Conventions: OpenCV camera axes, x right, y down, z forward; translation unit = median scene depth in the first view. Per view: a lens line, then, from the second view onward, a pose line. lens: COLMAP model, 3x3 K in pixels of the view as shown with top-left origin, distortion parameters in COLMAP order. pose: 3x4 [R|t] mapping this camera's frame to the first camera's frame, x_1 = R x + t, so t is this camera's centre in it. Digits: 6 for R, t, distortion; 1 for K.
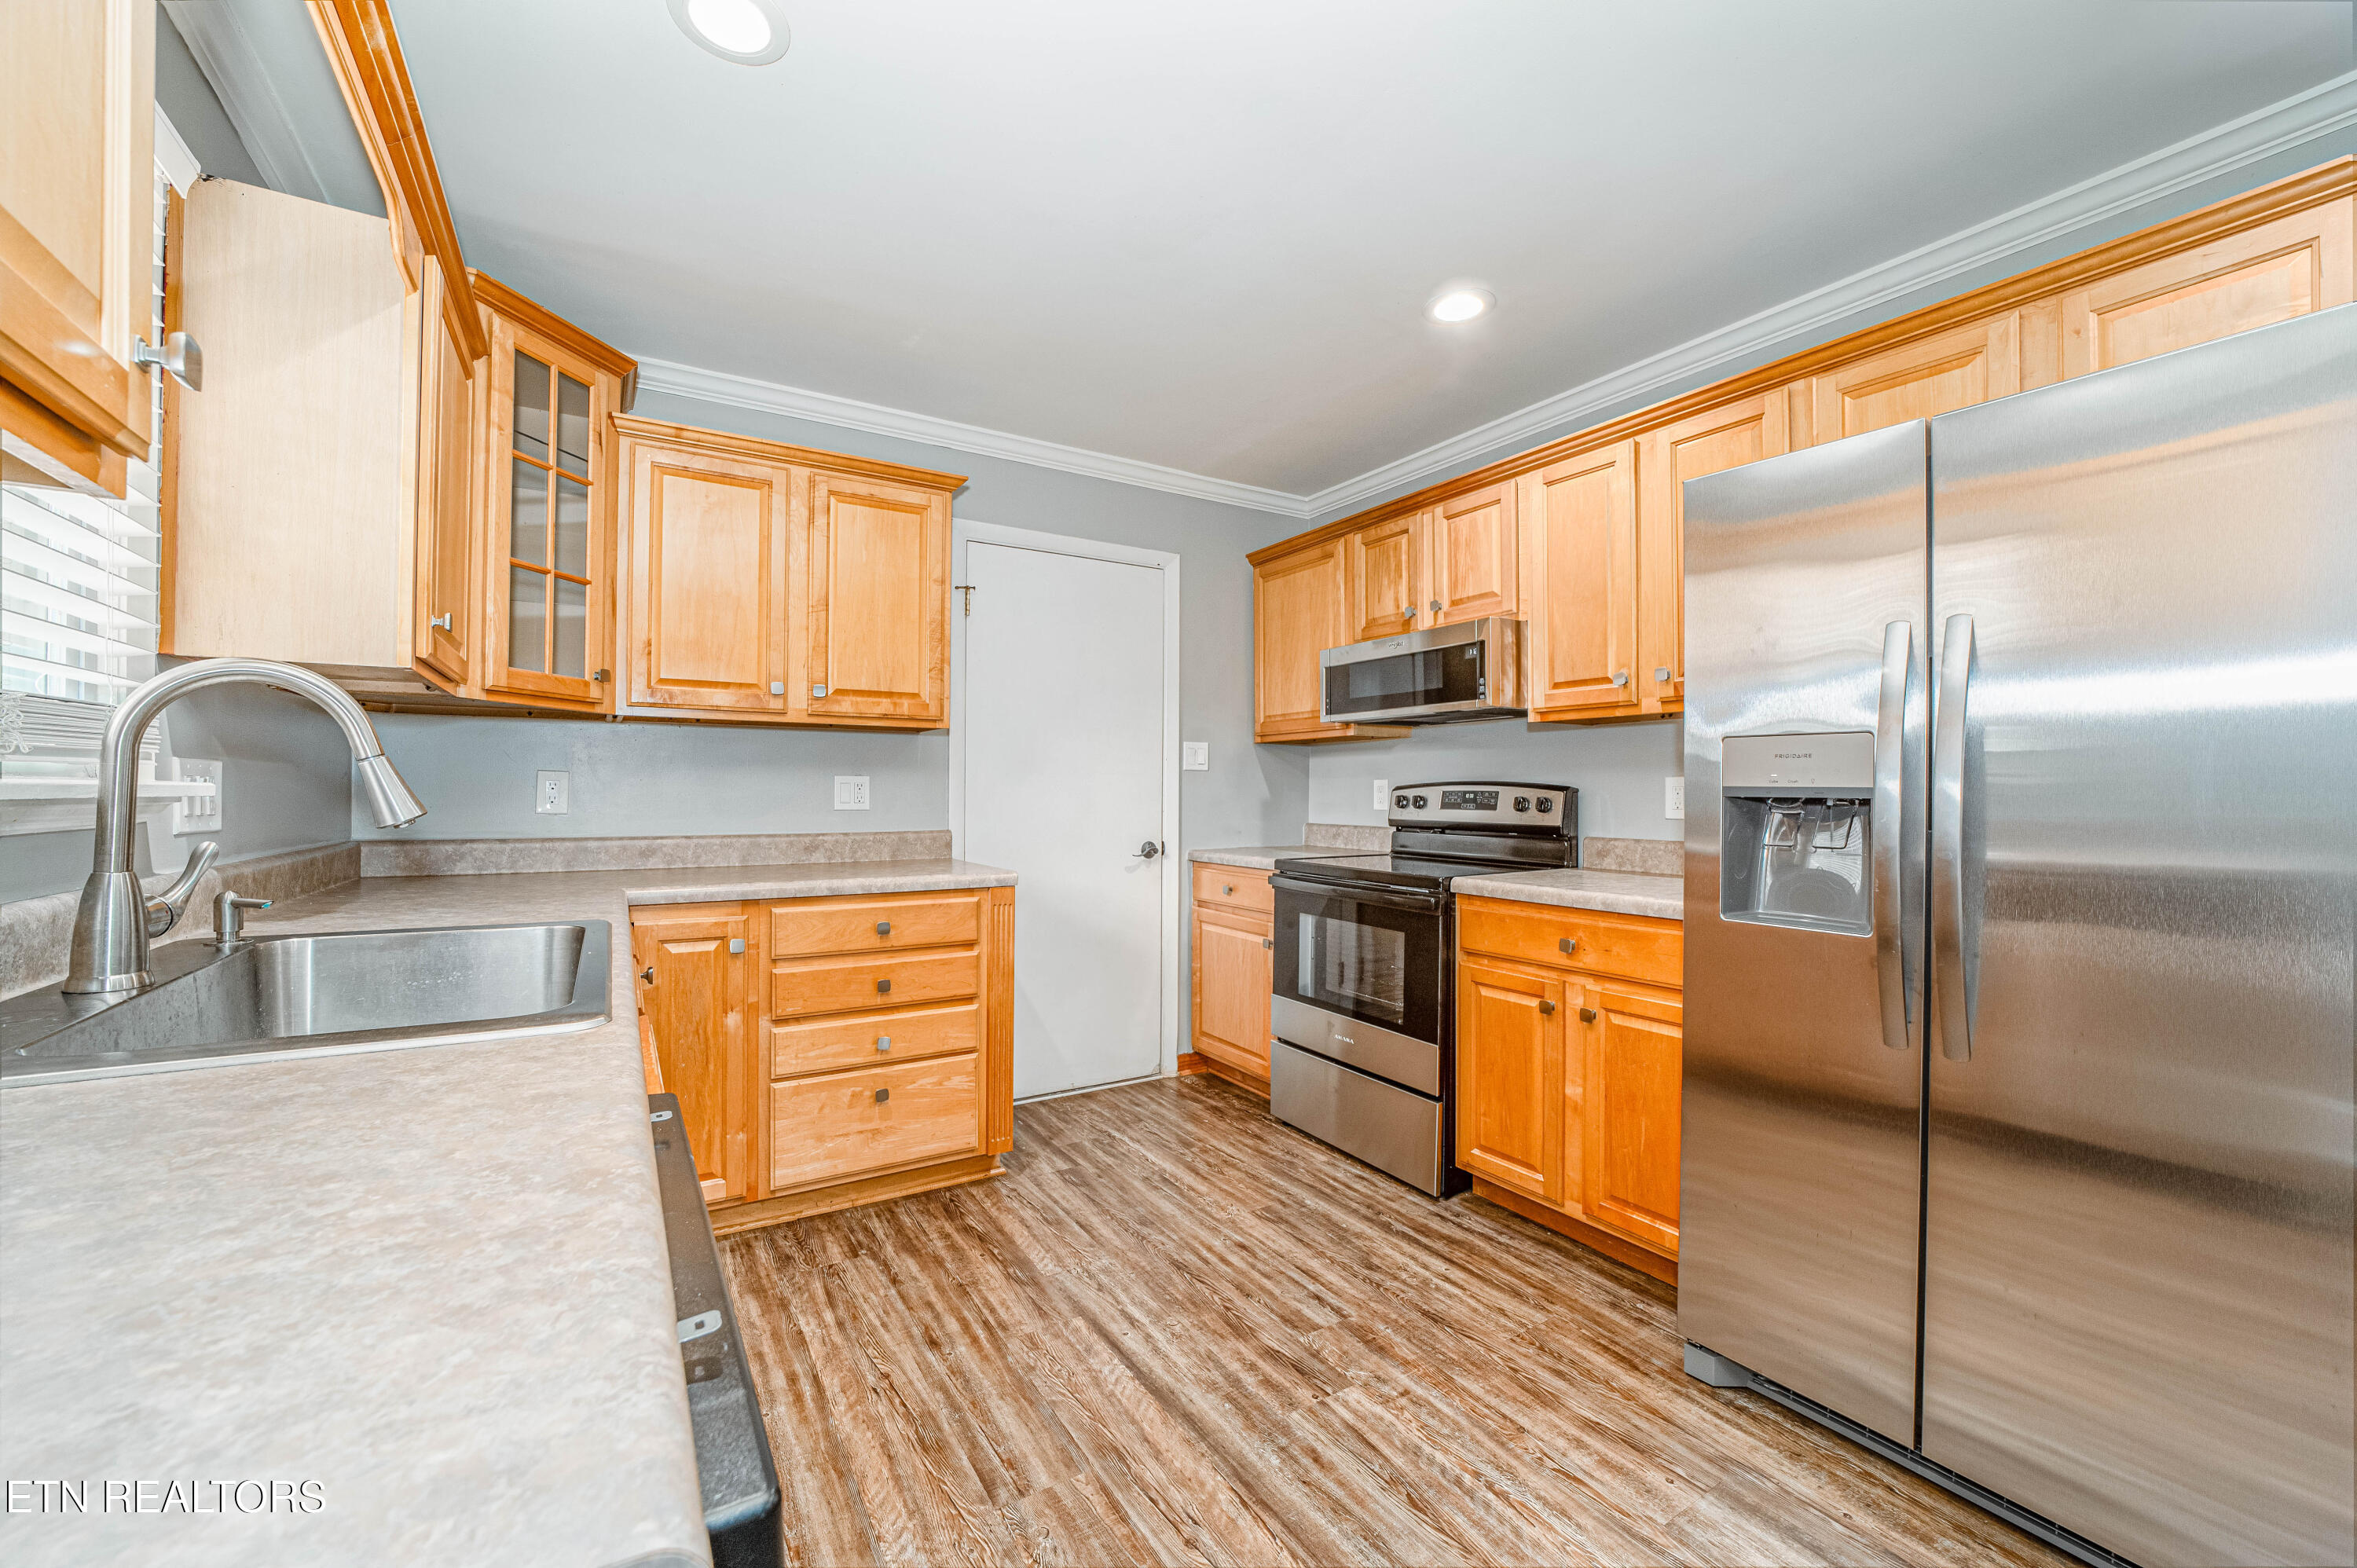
lens RADIAL K [[918.2, 0, 1171.2], [0, 918.2, 788.7], [0, 0, 1]] dist [-0.036196, 0.009138]
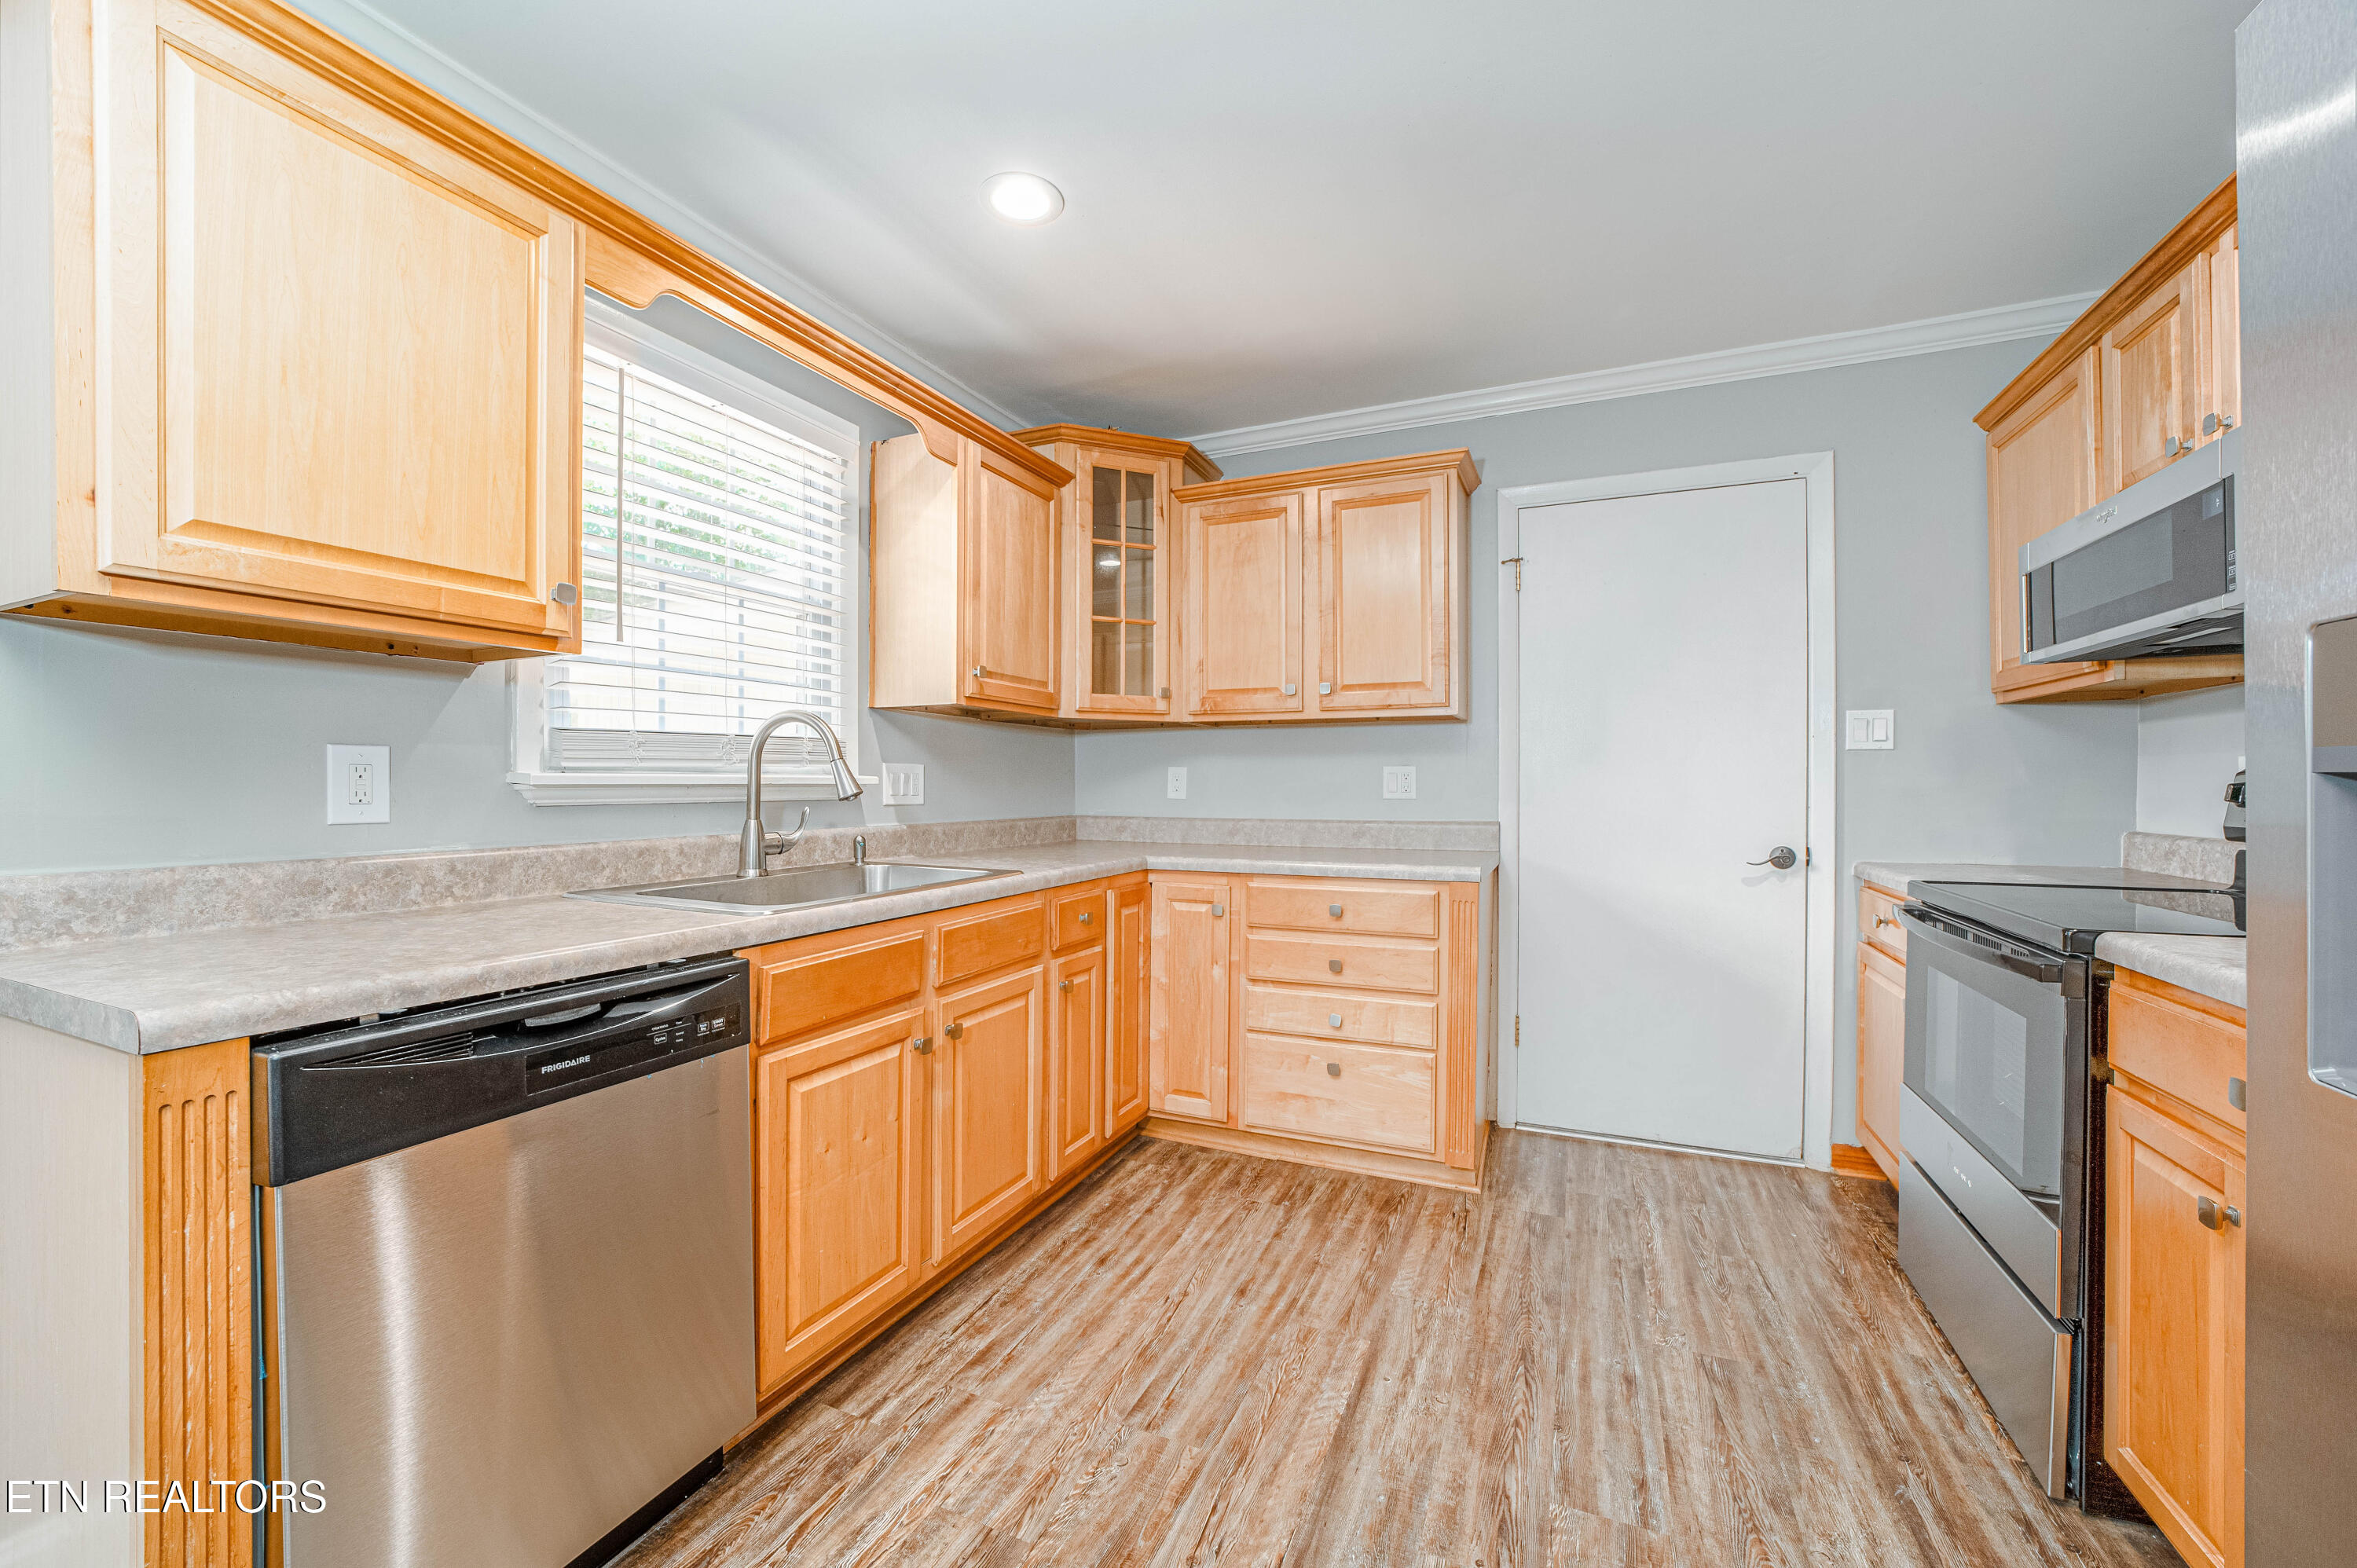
lens RADIAL K [[918.2, 0, 1171.2], [0, 918.2, 788.7], [0, 0, 1]] dist [-0.036196, 0.009138]
pose [[0.561188, 0.000983, -0.827688, 0.472848], [0.004610, 0.999980, 0.004313, 0.007235], [0.827676, -0.006236, 0.561172, 0.265591]]
